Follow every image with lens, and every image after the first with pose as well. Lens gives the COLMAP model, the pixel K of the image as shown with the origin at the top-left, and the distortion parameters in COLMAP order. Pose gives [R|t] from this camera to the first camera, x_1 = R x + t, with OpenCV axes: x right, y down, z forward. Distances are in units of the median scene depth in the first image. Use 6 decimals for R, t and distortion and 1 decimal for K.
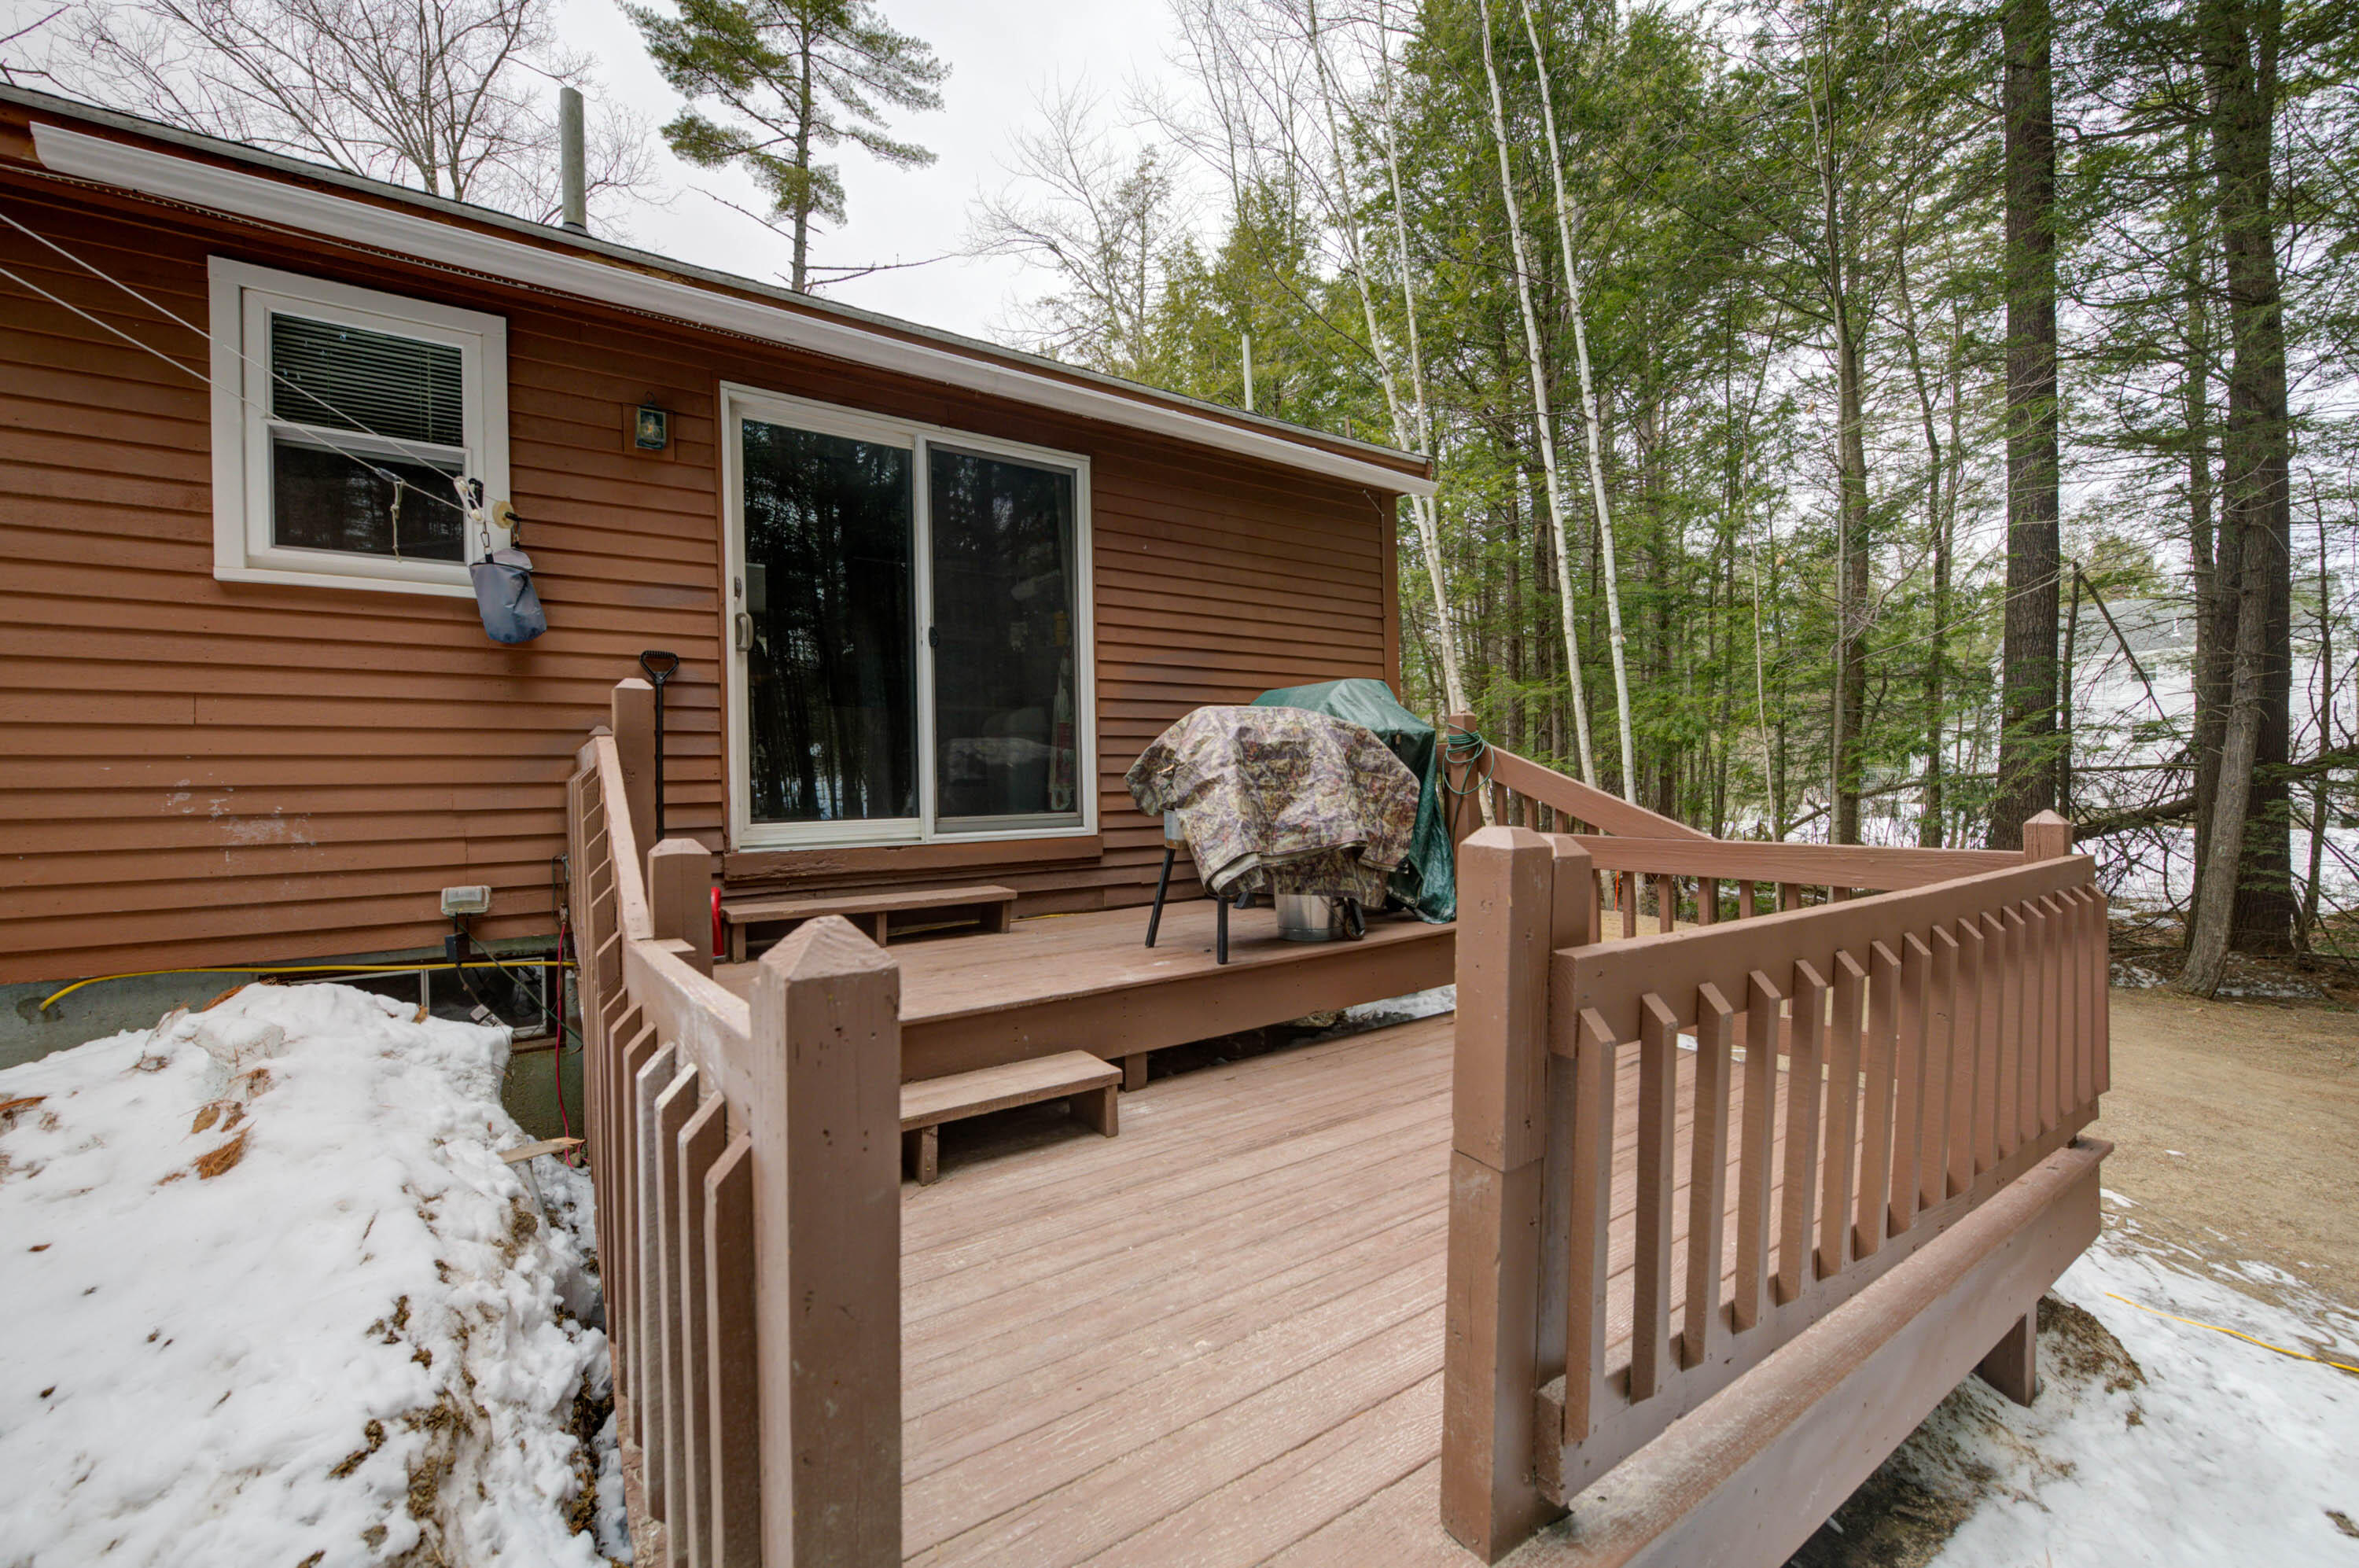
lens RADIAL K [[935.5, 0, 1172.6], [0, 935.5, 783.0], [0, 0, 1]] dist [-0.000128, -0.000251]
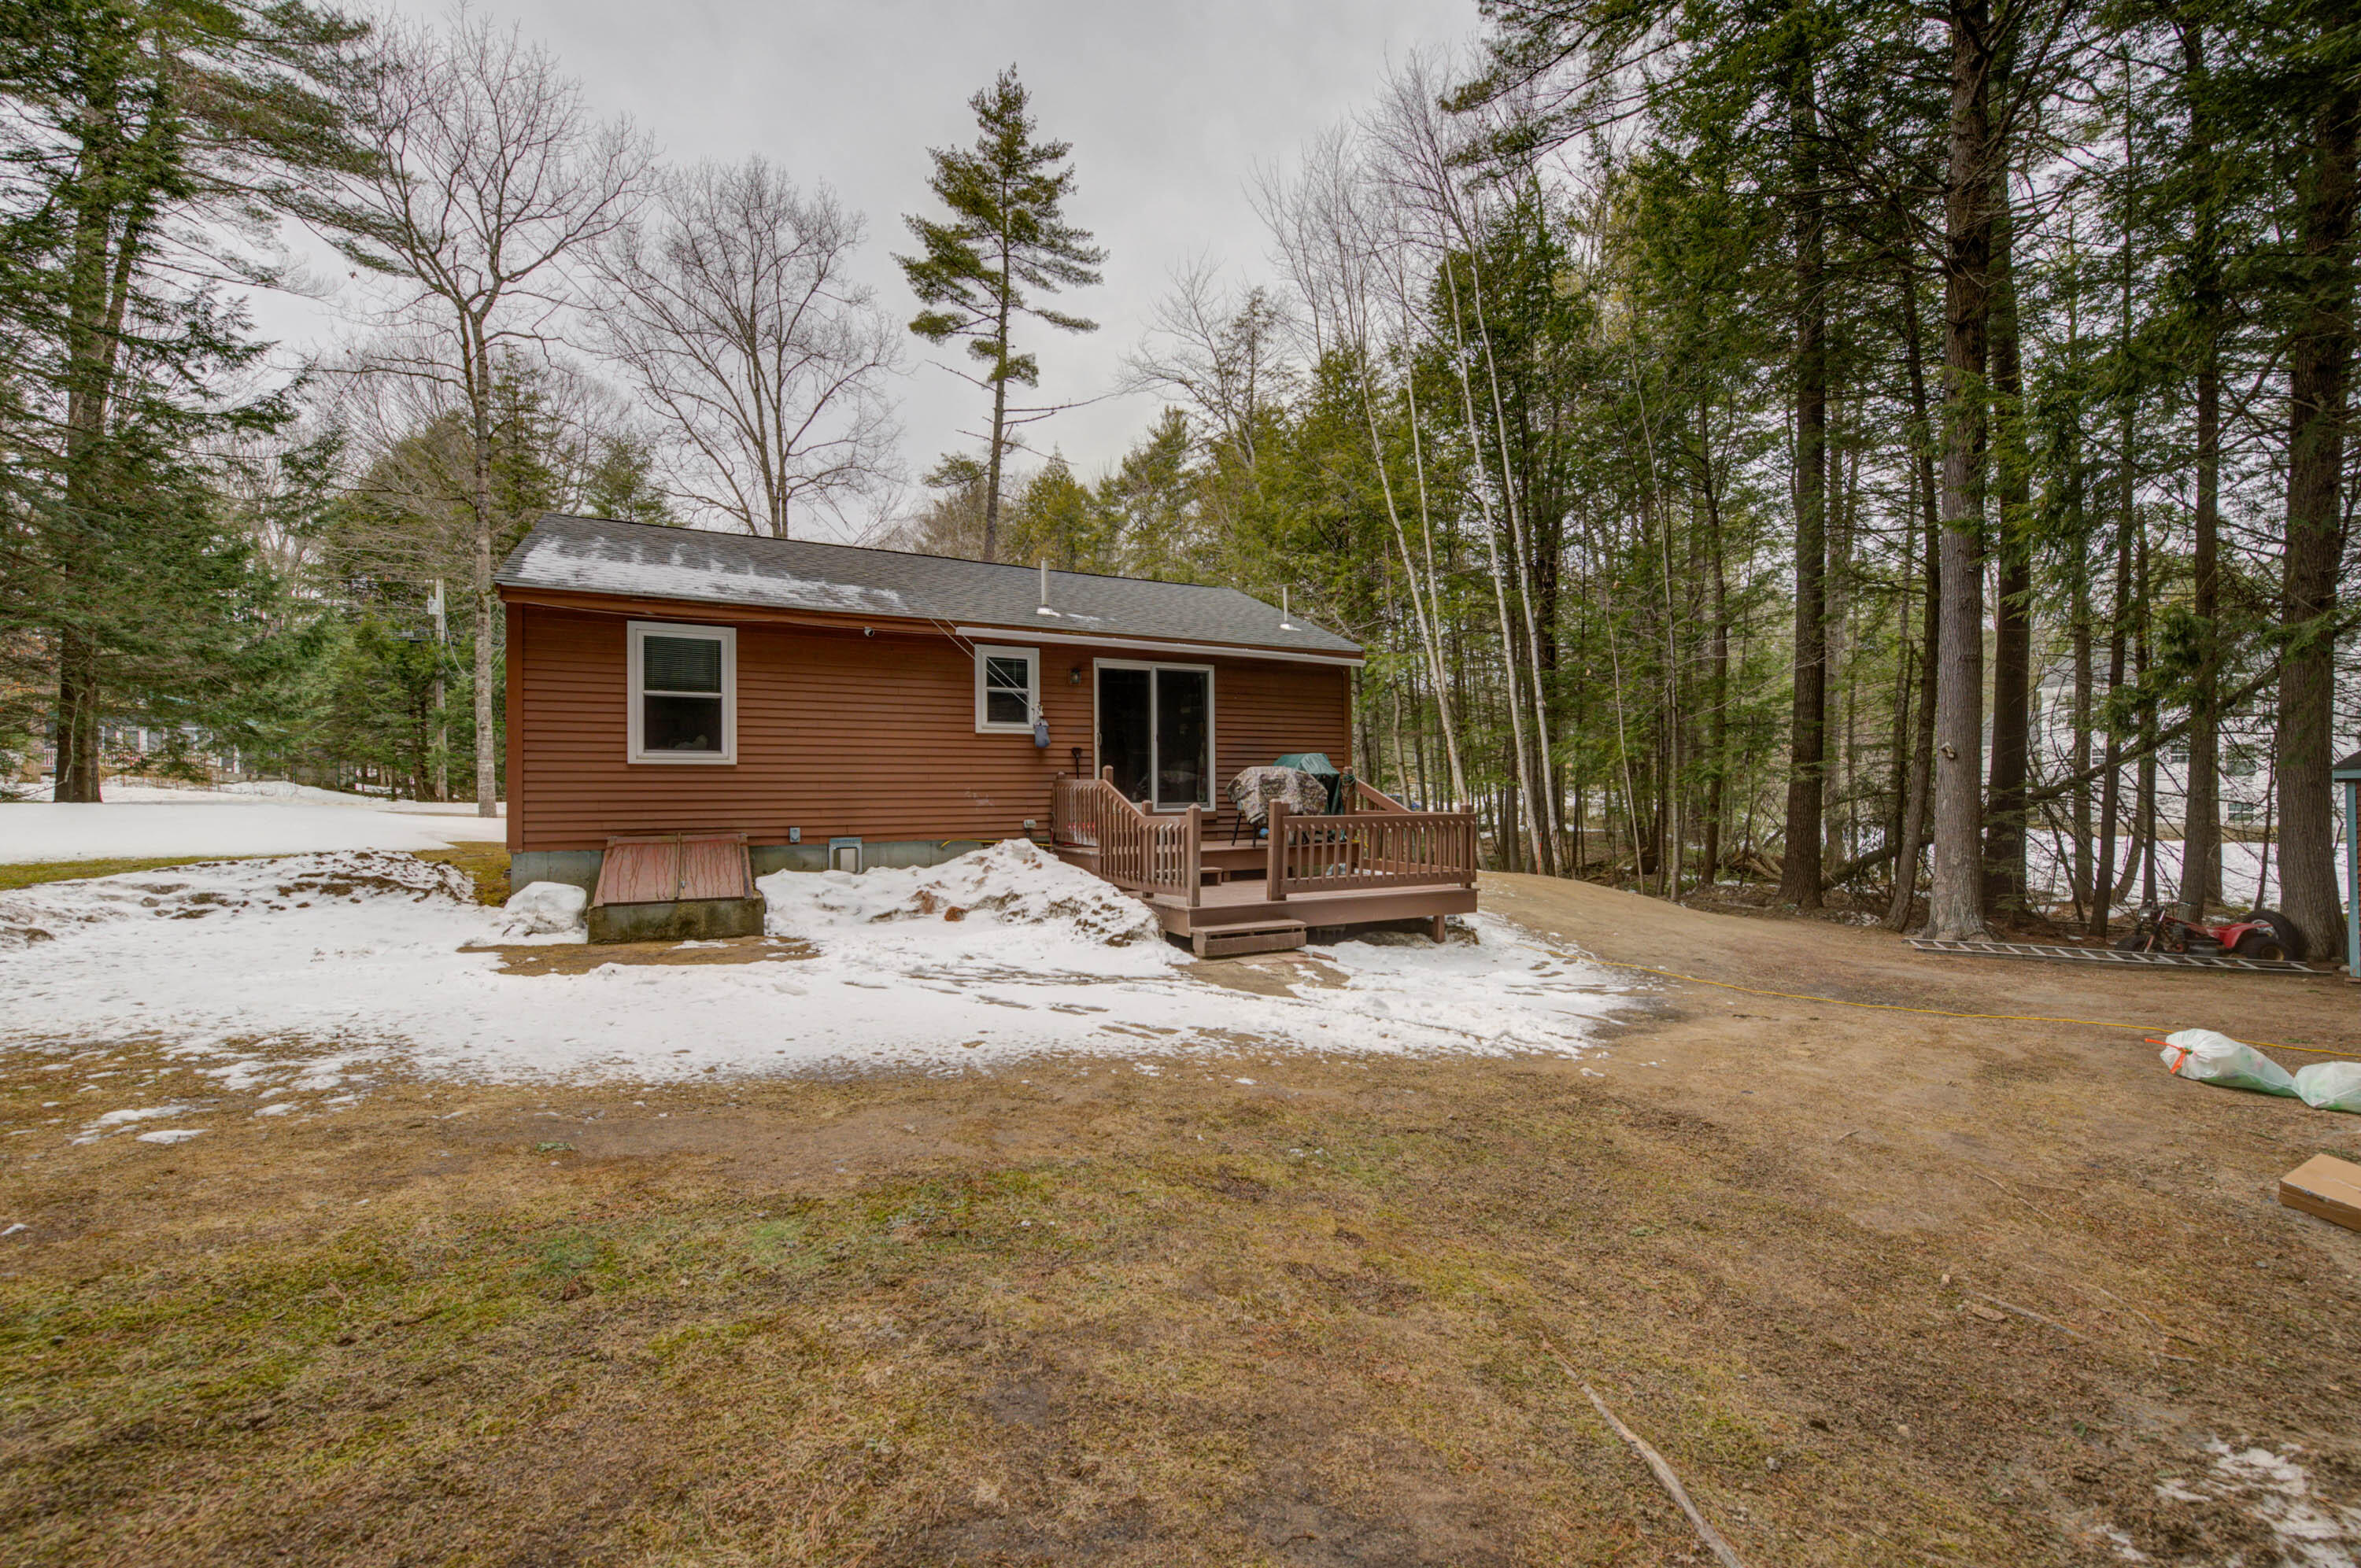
lens RADIAL K [[936.1, 0, 1175.7], [0, 936.1, 783.5], [0, 0, 1]] dist [-0.000128, -0.000251]
pose [[0.993053, 0.010006, -0.117244, 0.111172], [-0.010822, 0.999921, -0.006325, -0.003095], [0.117171, 0.007550, 0.993083, -1.556568]]
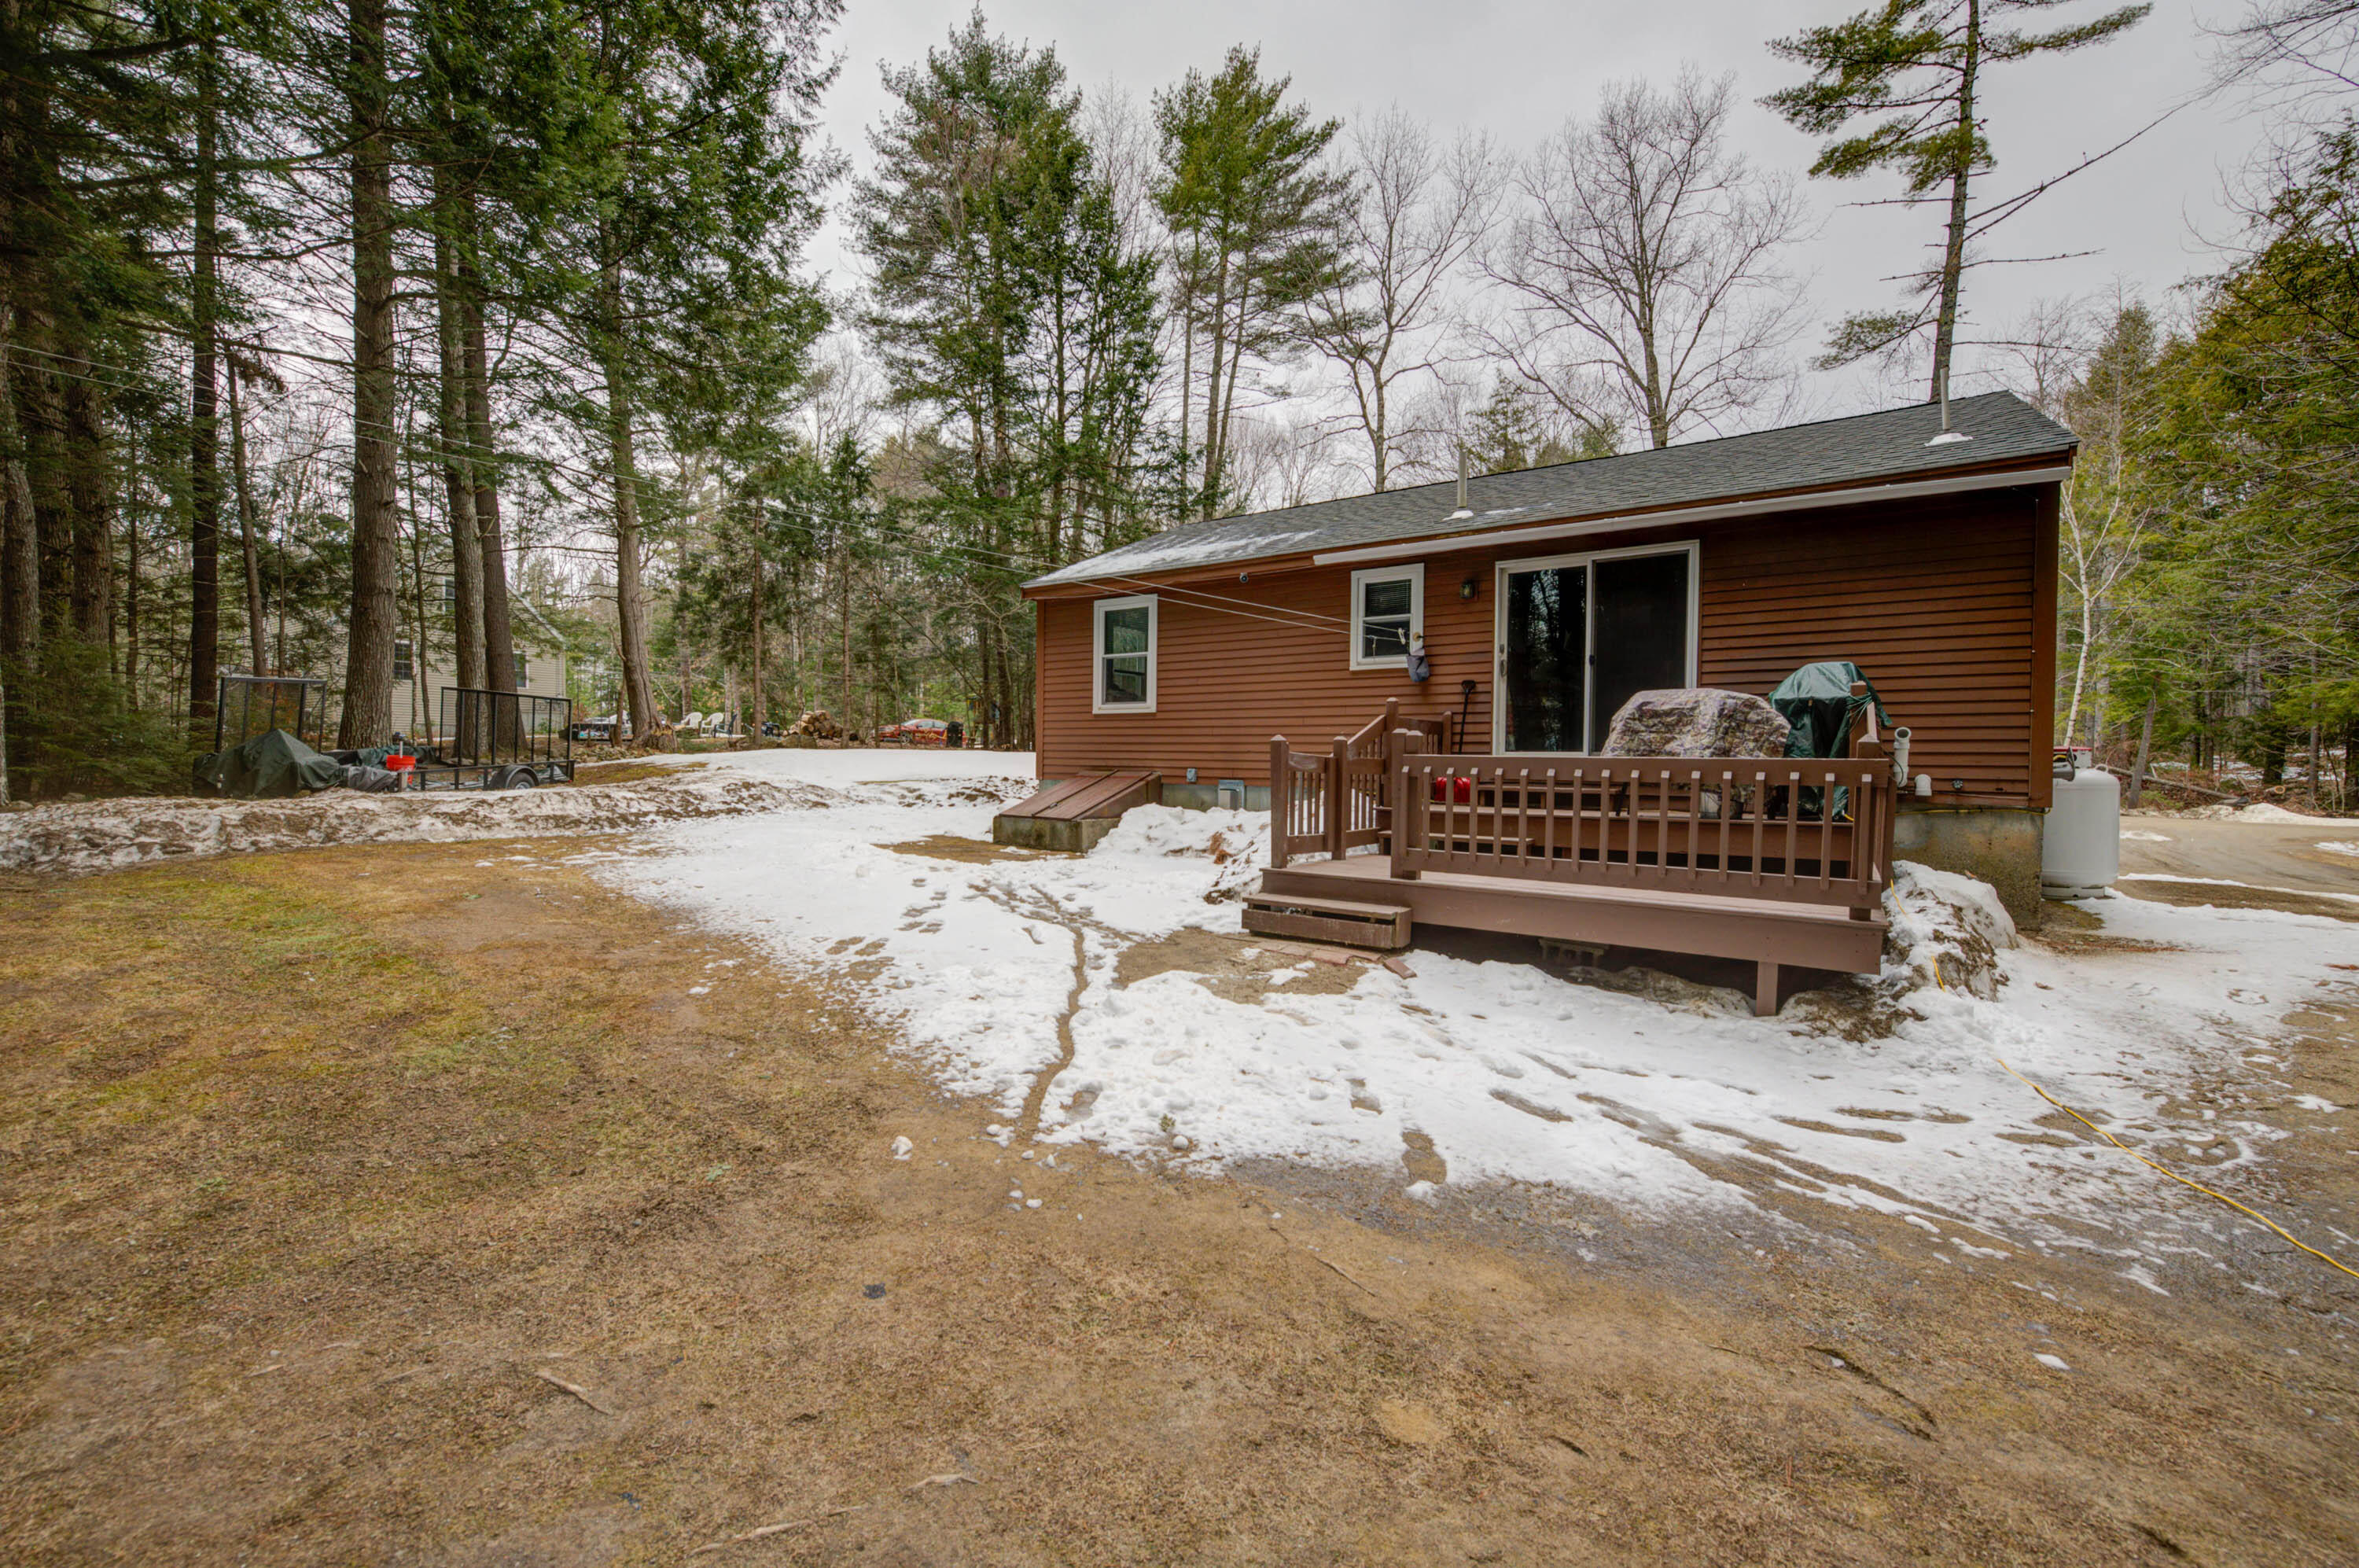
lens RADIAL K [[935.5, 0, 1172.5], [0, 935.5, 781.0], [0, 0, 1]] dist [-0.000128, -0.000251]
pose [[0.356817, 0.037153, -0.933435, 1.124847], [-0.022243, 0.999263, 0.031270, 0.049616], [0.933909, 0.009605, 0.357381, -0.462480]]
